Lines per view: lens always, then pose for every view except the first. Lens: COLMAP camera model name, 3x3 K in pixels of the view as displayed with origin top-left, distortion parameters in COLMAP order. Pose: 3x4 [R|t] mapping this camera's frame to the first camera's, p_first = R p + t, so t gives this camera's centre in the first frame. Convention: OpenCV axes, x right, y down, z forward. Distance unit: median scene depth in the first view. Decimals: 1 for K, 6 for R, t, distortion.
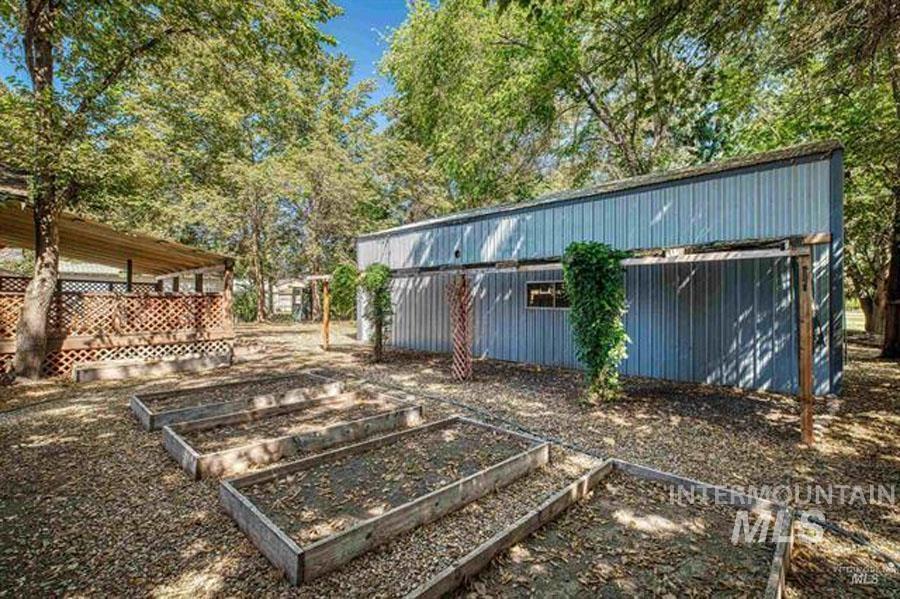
lens RADIAL K [[413.6, 0, 449.3], [0, 413.6, 296.7], [0, 0, 1]] dist [0.000553, -0.000092]
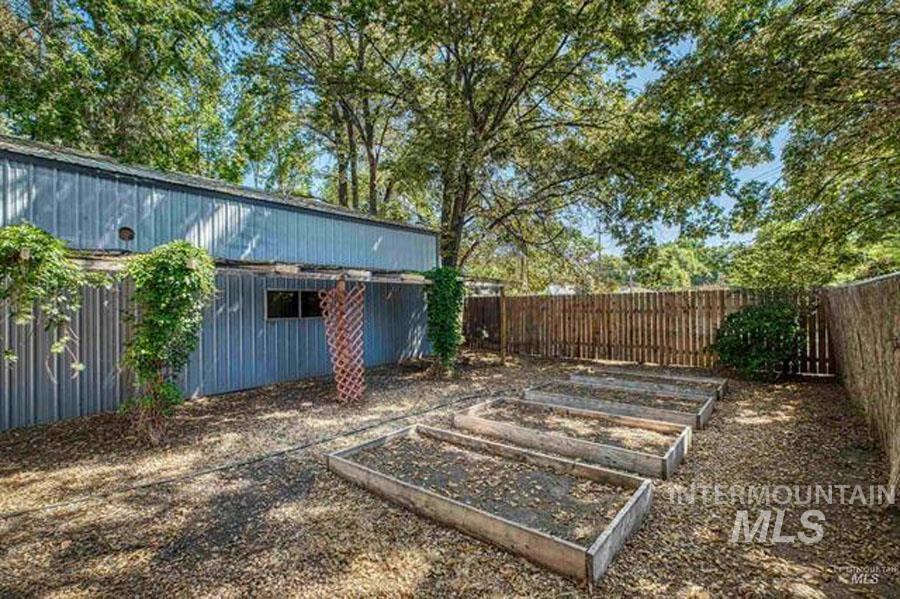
lens RADIAL K [[404.8, 0, 450.0], [0, 404.8, 299.5], [0, 0, 1]] dist [-0.019848, -0.000057]
pose [[-0.092360, 0.011473, 0.995660, -0.669404], [0.008013, 0.999910, -0.010779, -0.001538], [-0.995693, 0.006982, -0.092444, 0.701341]]
